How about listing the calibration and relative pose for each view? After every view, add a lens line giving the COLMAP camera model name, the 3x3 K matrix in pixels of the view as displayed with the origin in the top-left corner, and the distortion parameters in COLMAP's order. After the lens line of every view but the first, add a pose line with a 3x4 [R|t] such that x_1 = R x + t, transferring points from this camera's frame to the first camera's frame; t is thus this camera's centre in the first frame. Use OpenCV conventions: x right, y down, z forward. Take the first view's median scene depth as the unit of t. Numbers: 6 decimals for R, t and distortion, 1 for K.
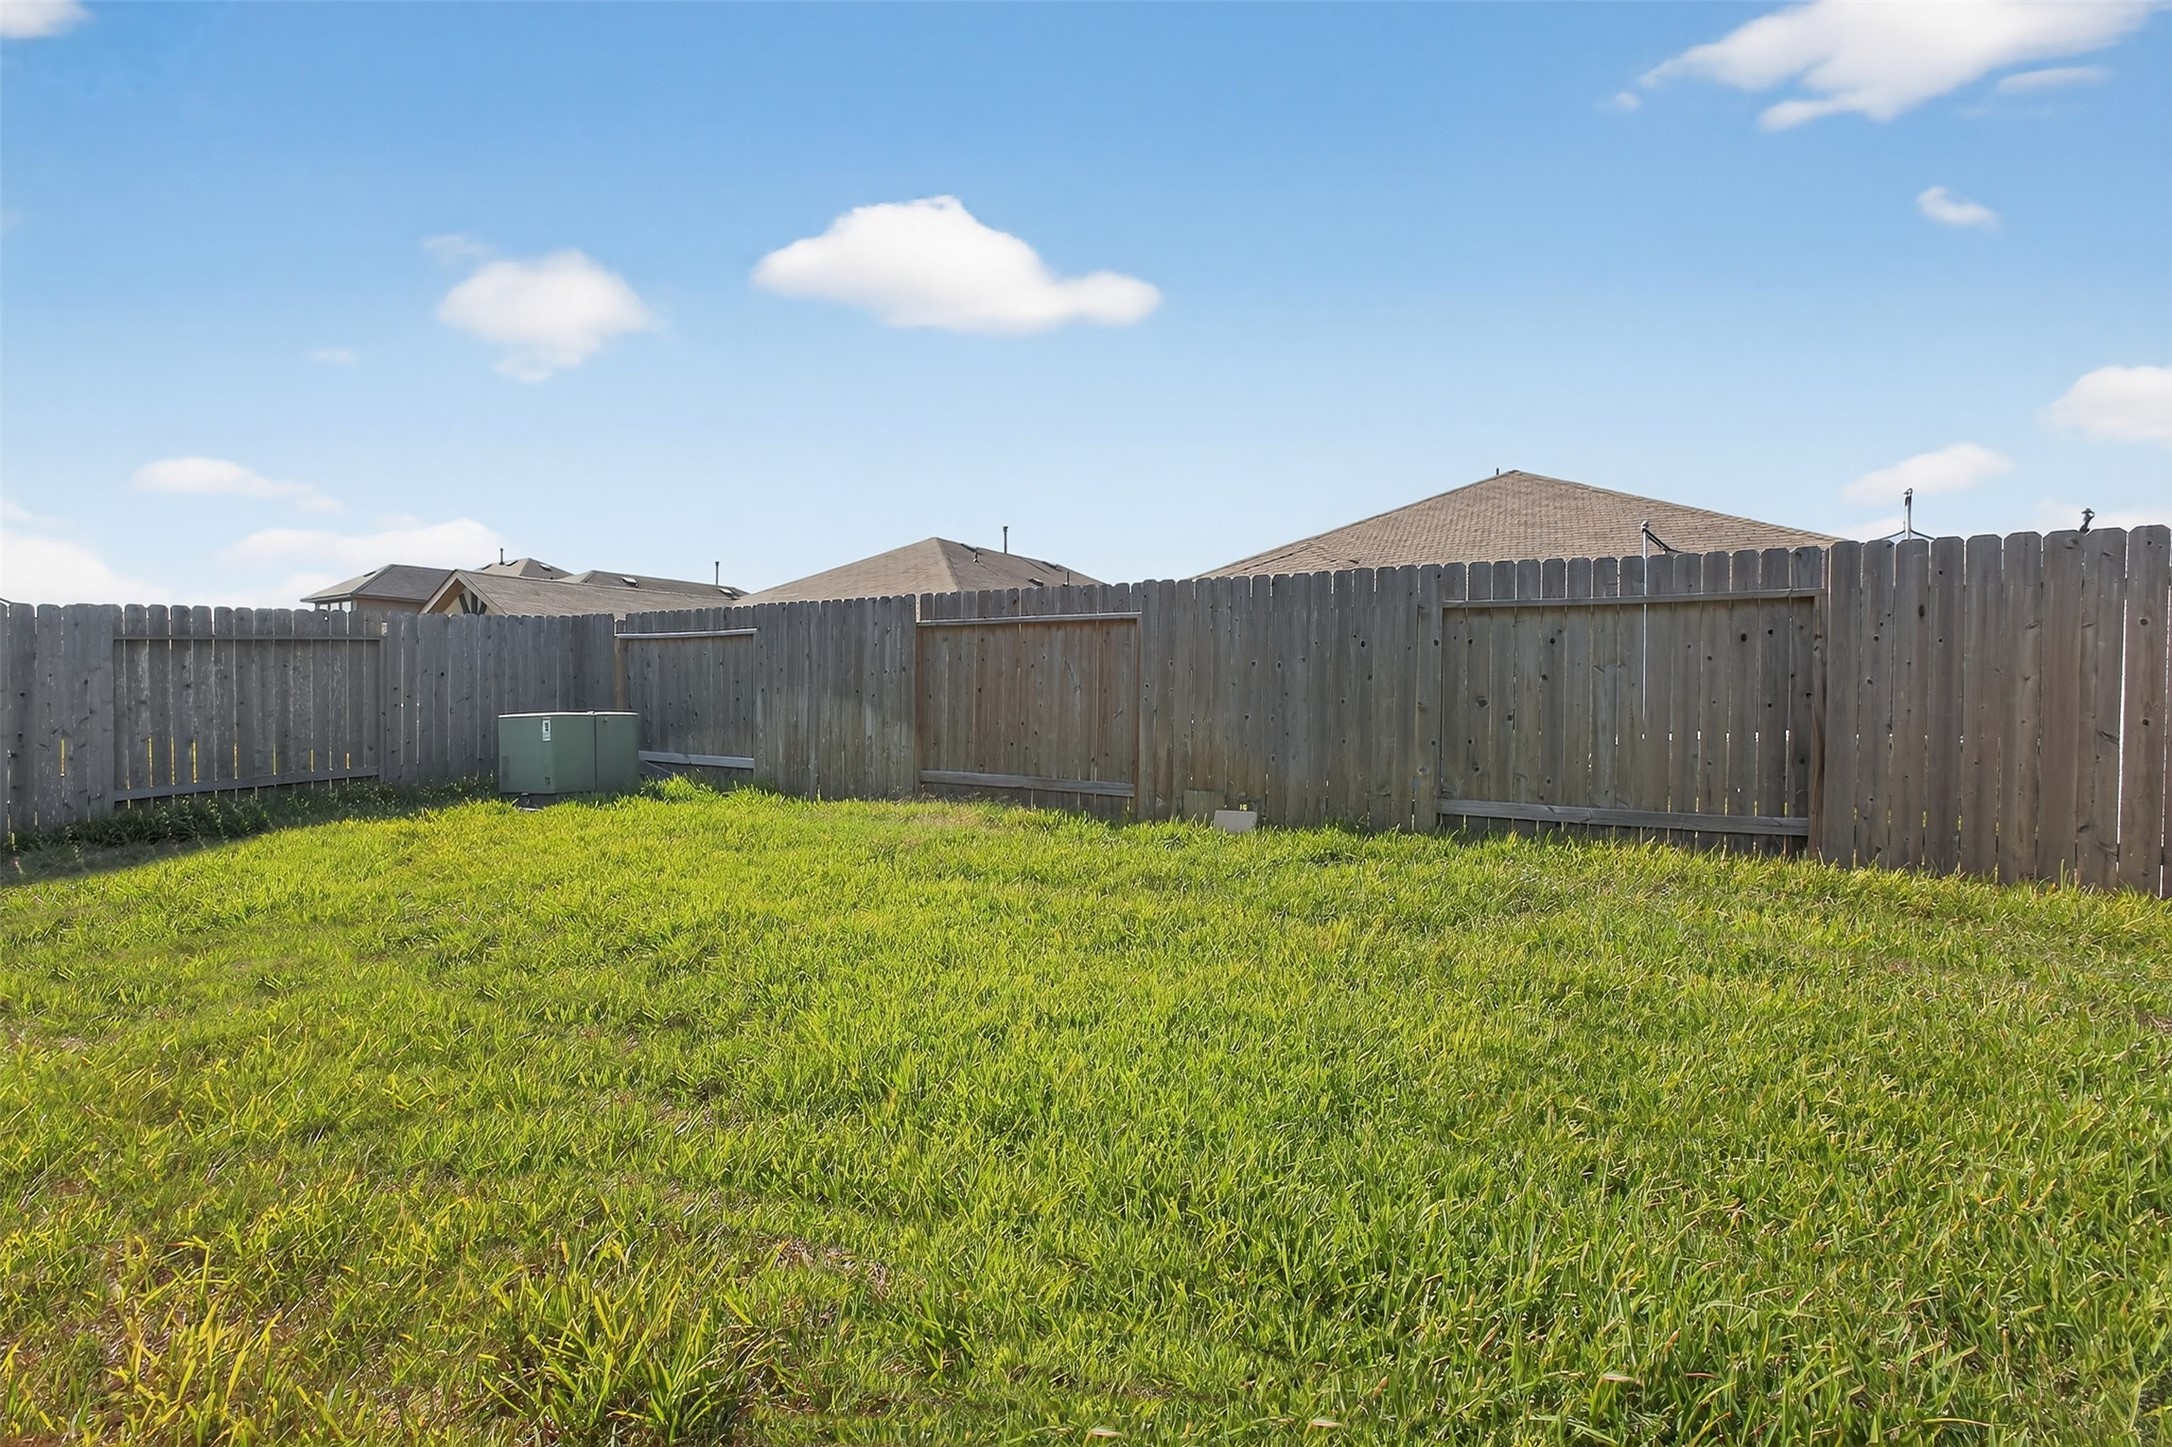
lens RADIAL K [[1054.8, 0, 1076.4], [0, 1054.8, 749.2], [0, 0, 1]] dist [-0.034116, 0.032734]
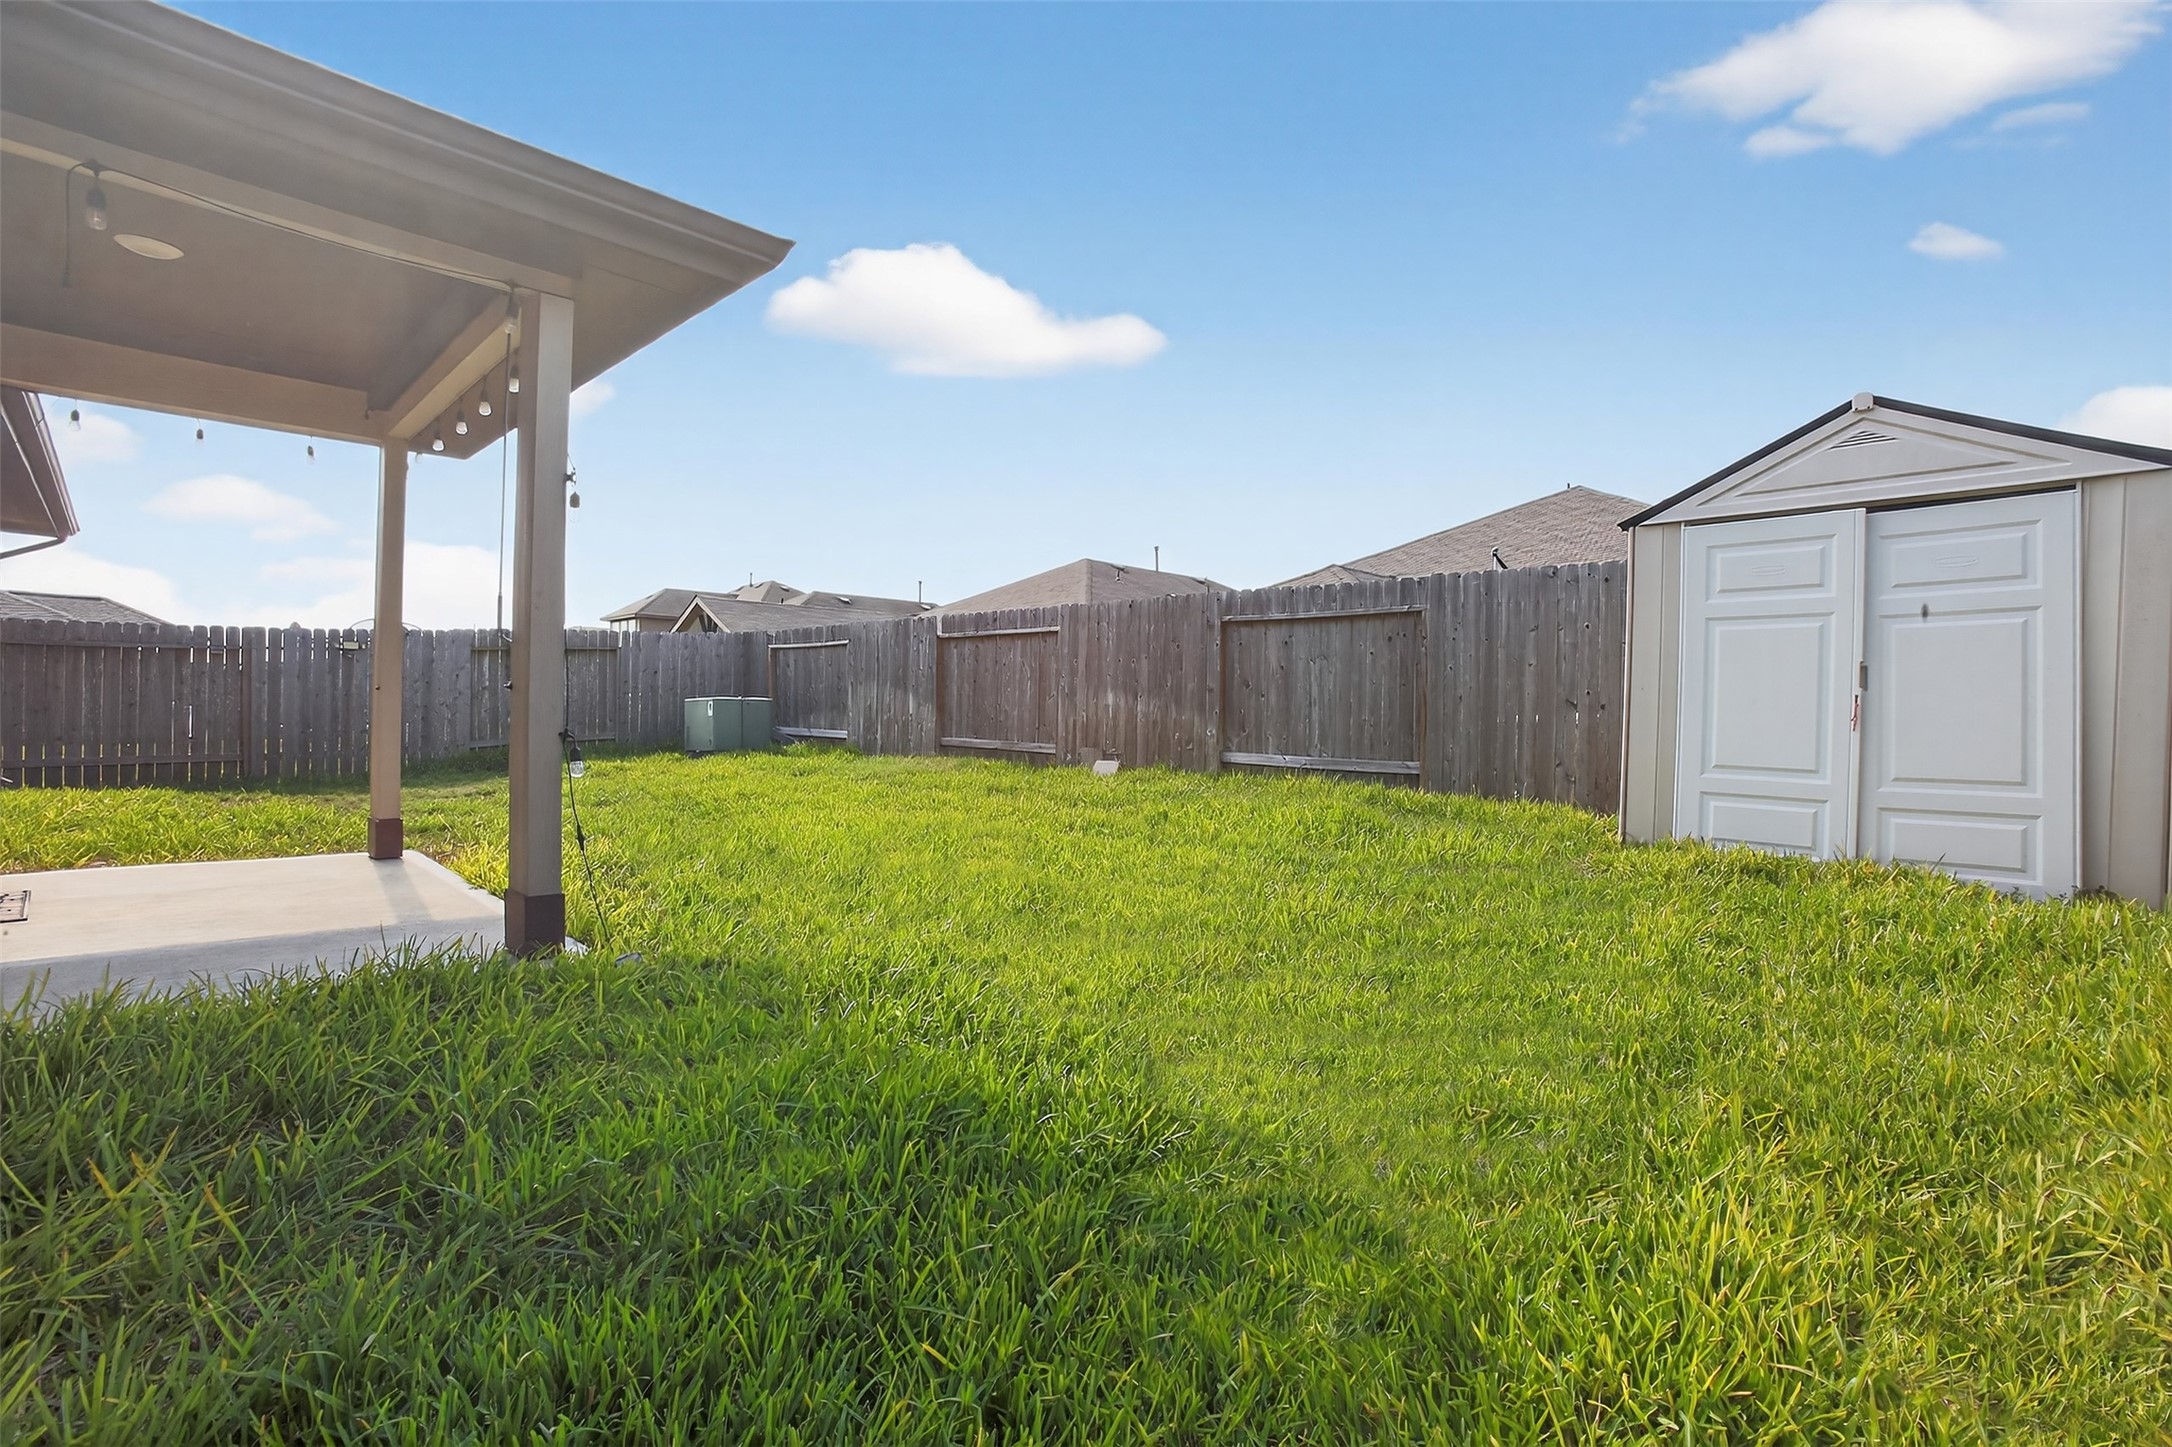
lens RADIAL K [[1030.4, 0, 1041.3], [0, 1030.4, 729.3], [0, 0, 1]] dist [-0.002348, -0.000927]
pose [[0.971678, 0.009726, -0.236109, 0.309227], [-0.015738, 0.999598, -0.023592, 0.039105], [0.235785, 0.026640, 0.971440, -0.330620]]
